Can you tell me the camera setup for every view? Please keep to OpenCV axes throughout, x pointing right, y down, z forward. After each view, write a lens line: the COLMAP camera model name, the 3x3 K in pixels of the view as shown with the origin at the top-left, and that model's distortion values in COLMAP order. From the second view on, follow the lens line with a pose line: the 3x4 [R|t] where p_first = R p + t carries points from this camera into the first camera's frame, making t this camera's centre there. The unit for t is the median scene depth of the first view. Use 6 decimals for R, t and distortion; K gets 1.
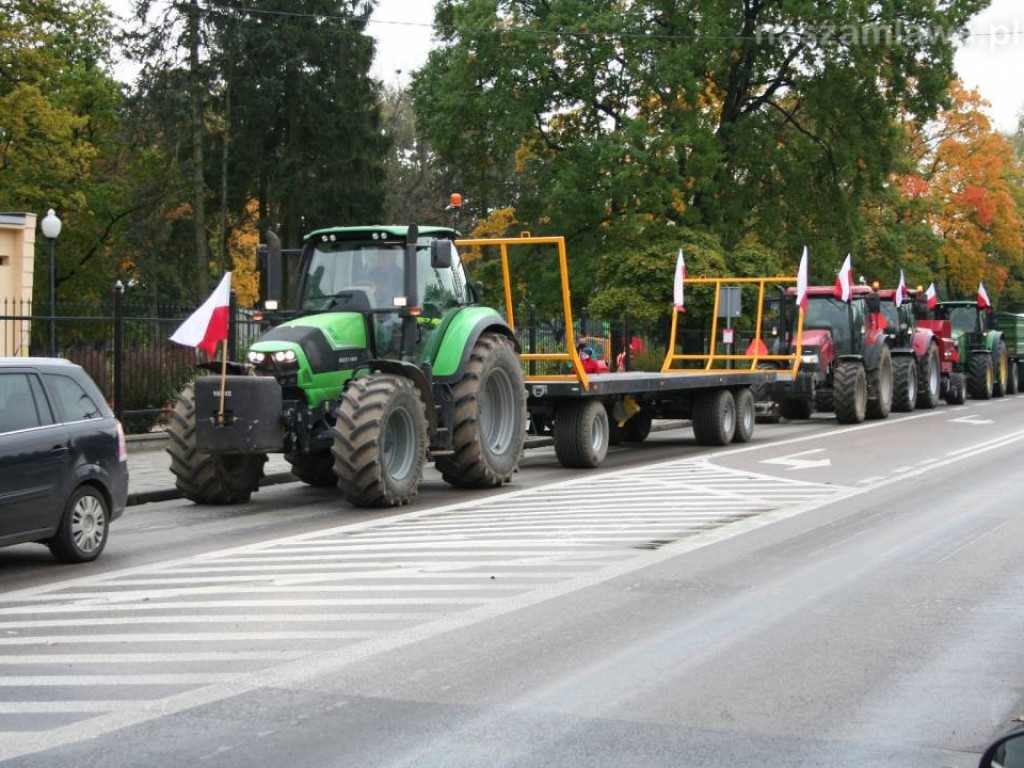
lens RADIAL K [[1806.4, 0, 512.0], [0, 1806.4, 384.0], [0, 0, 1]] dist [-0.005307, 0.095081]
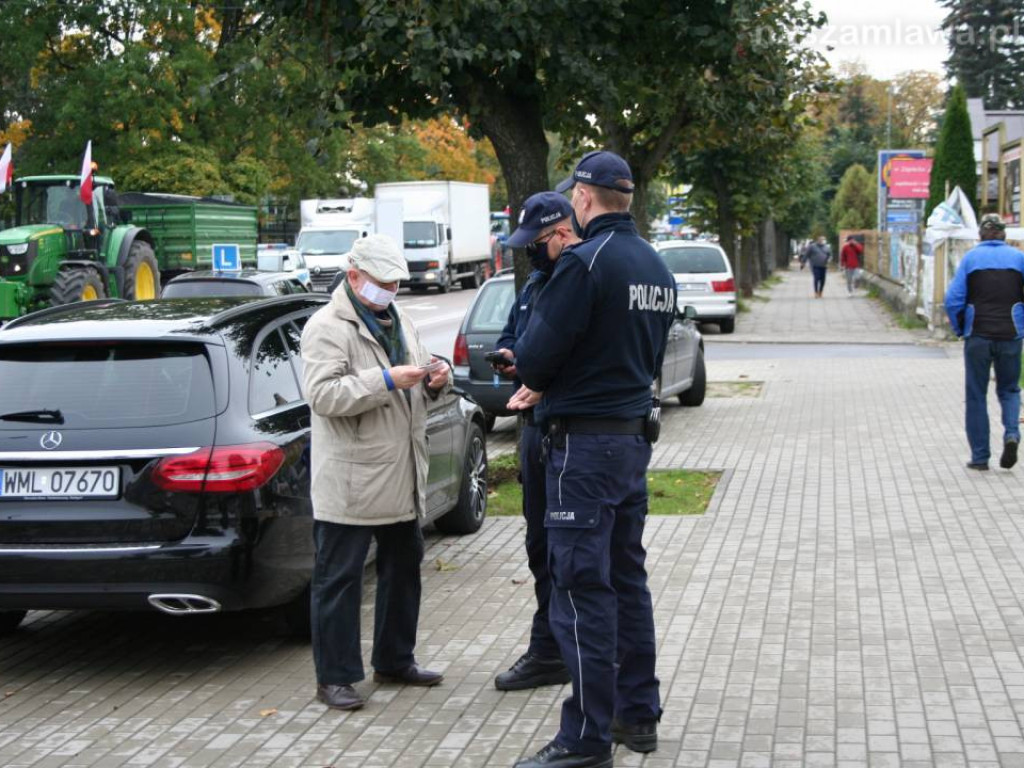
lens RADIAL K [[1806.4, 0, 512.0], [0, 1806.4, 384.0], [0, 0, 1]] dist [-0.005307, 0.095081]
pose [[0.968570, -0.032150, 0.246653, 0.010572], [0.018370, 0.998150, 0.057966, 0.002568], [-0.248061, -0.051613, 0.967369, -0.157367]]
